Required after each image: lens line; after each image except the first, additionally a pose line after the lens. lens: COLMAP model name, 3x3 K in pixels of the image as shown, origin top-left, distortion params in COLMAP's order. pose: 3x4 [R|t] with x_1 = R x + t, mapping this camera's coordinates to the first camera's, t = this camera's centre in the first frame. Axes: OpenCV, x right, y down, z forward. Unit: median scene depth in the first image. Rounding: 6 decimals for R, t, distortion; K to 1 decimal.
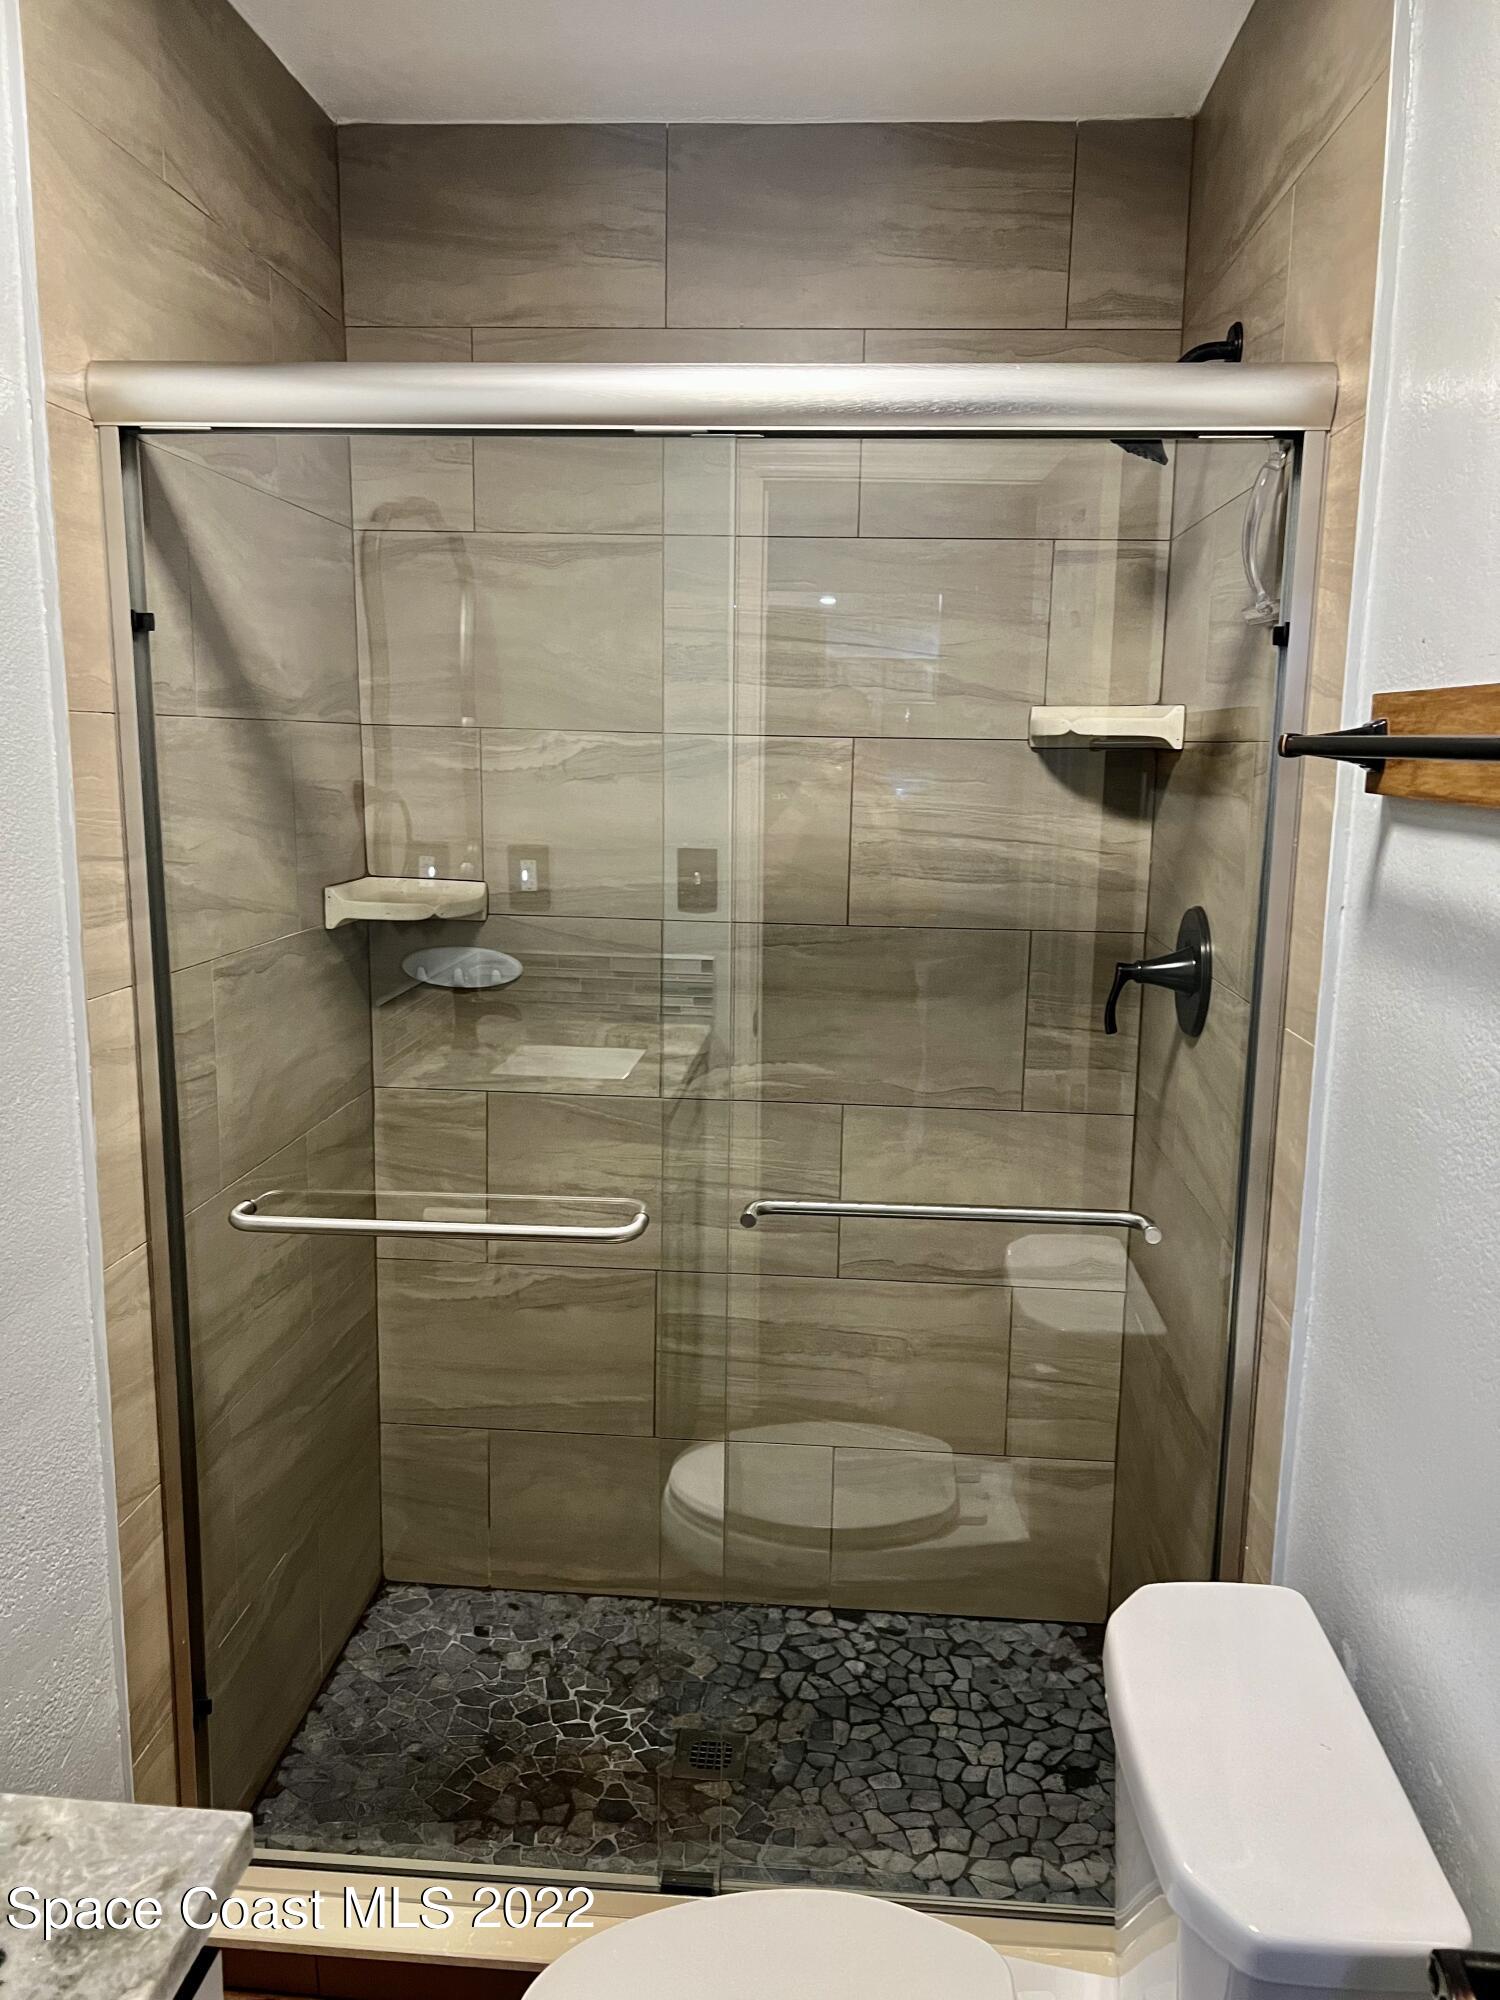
lens RADIAL K [[1510.6, 0, 750.0], [0, 1510.6, 1000.0], [0, 0, 1]] dist [0.069443, -0.091650]
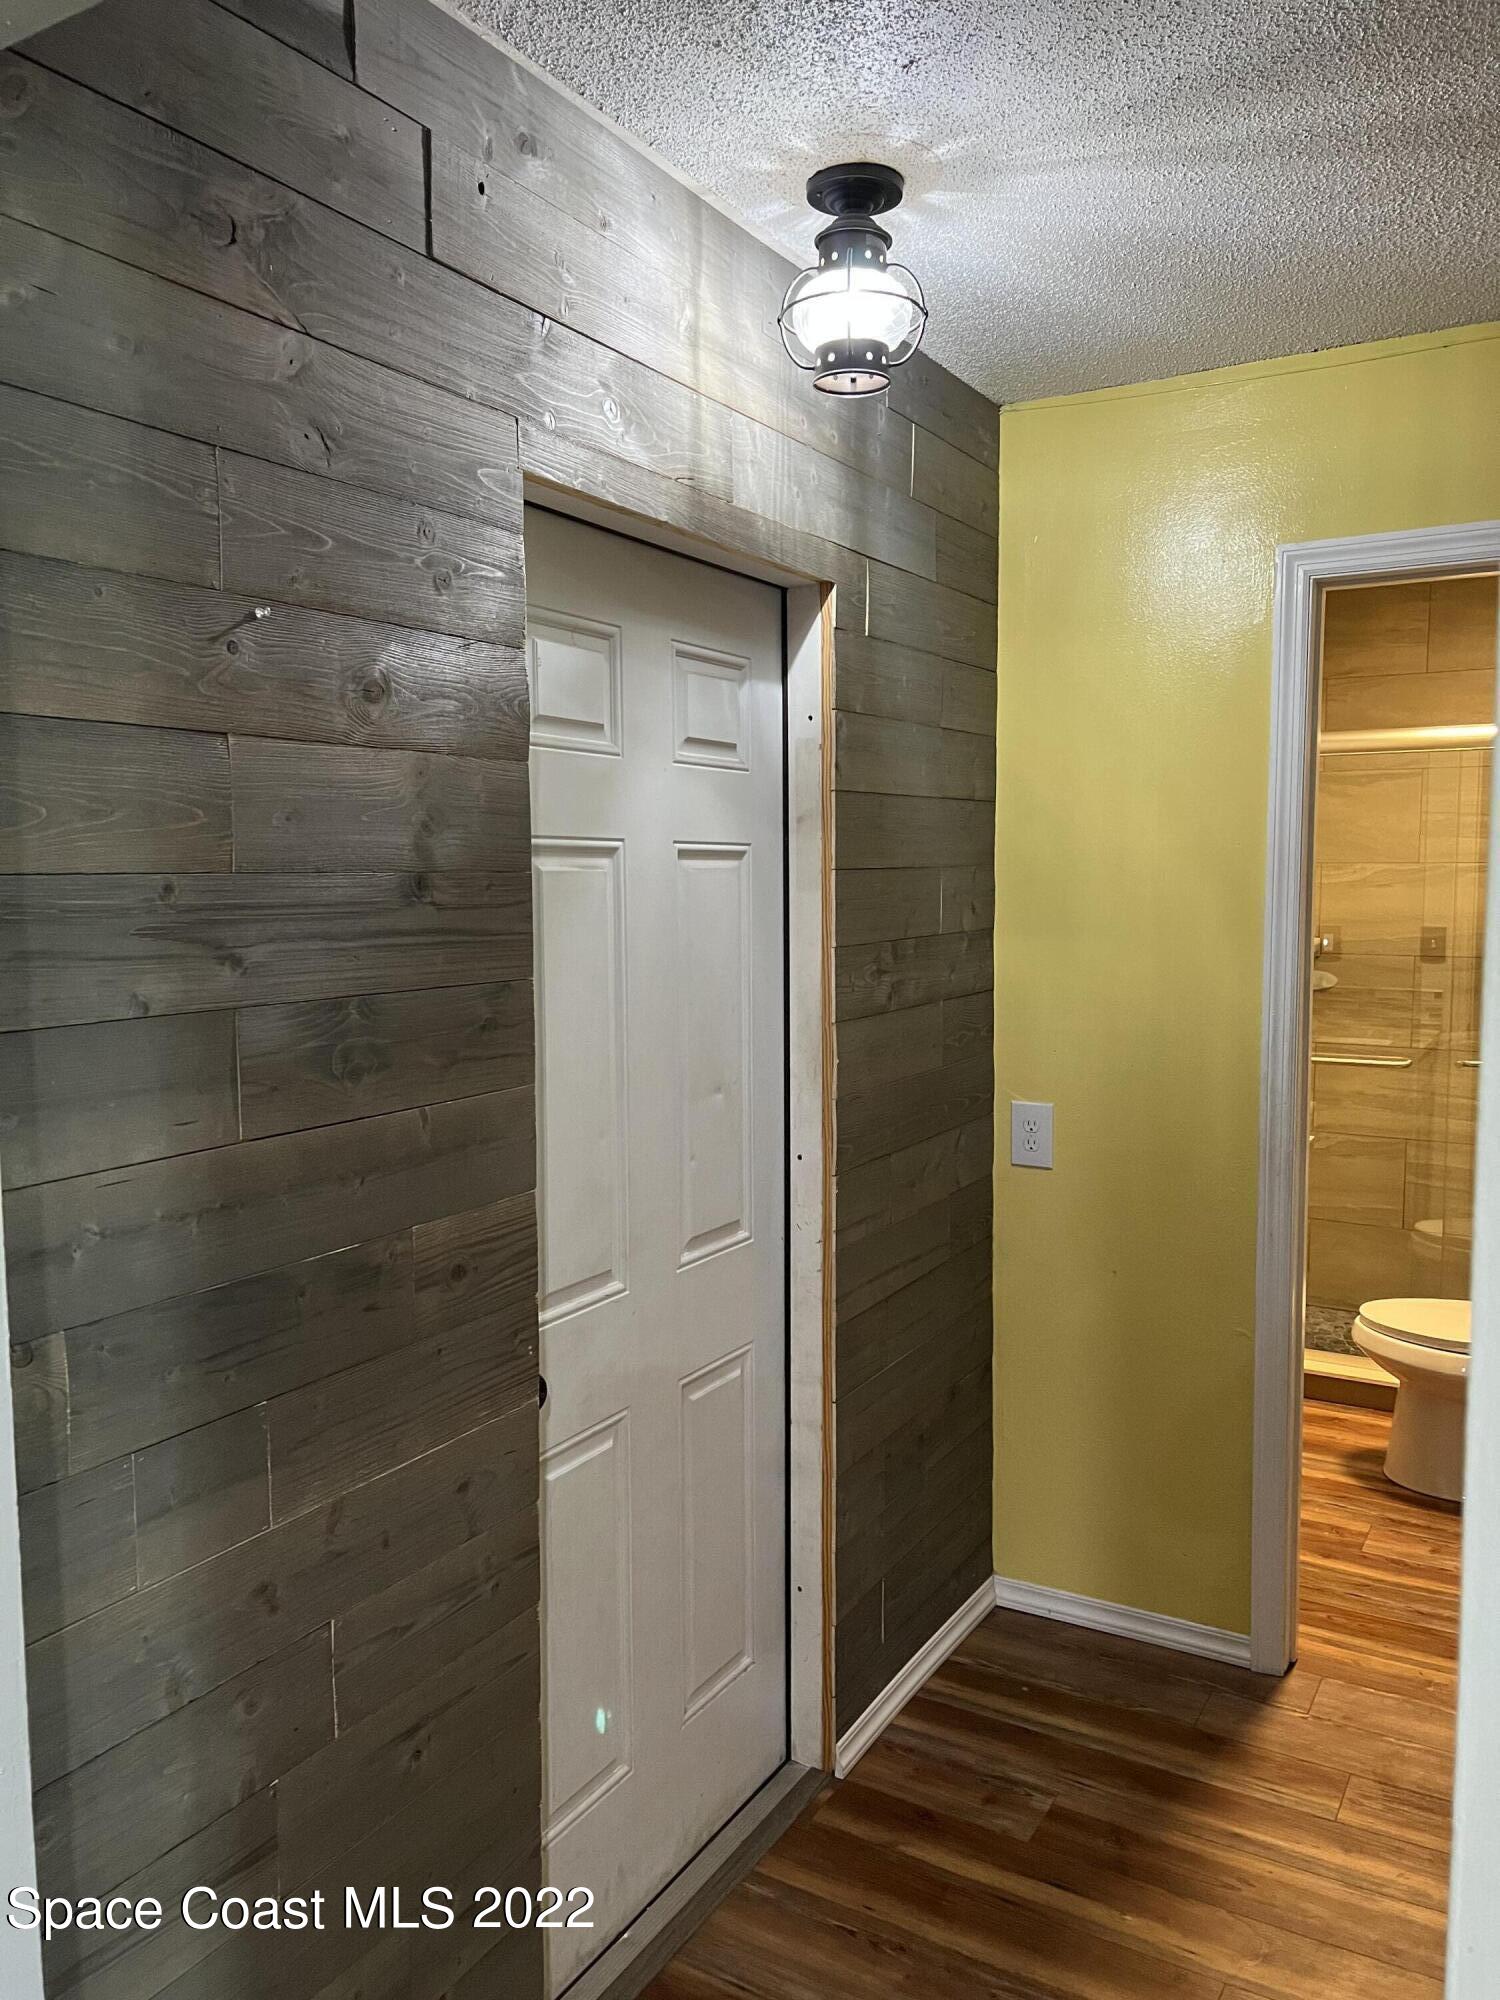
lens RADIAL K [[1510.6, 0, 750.0], [0, 1510.6, 1000.0], [0, 0, 1]] dist [0.069443, -0.091650]
pose [[0.899698, 0.022292, -0.435944, 0.029607], [-0.058321, 0.995880, -0.069440, 0.185973], [0.432600, 0.087900, 0.897291, -1.116406]]
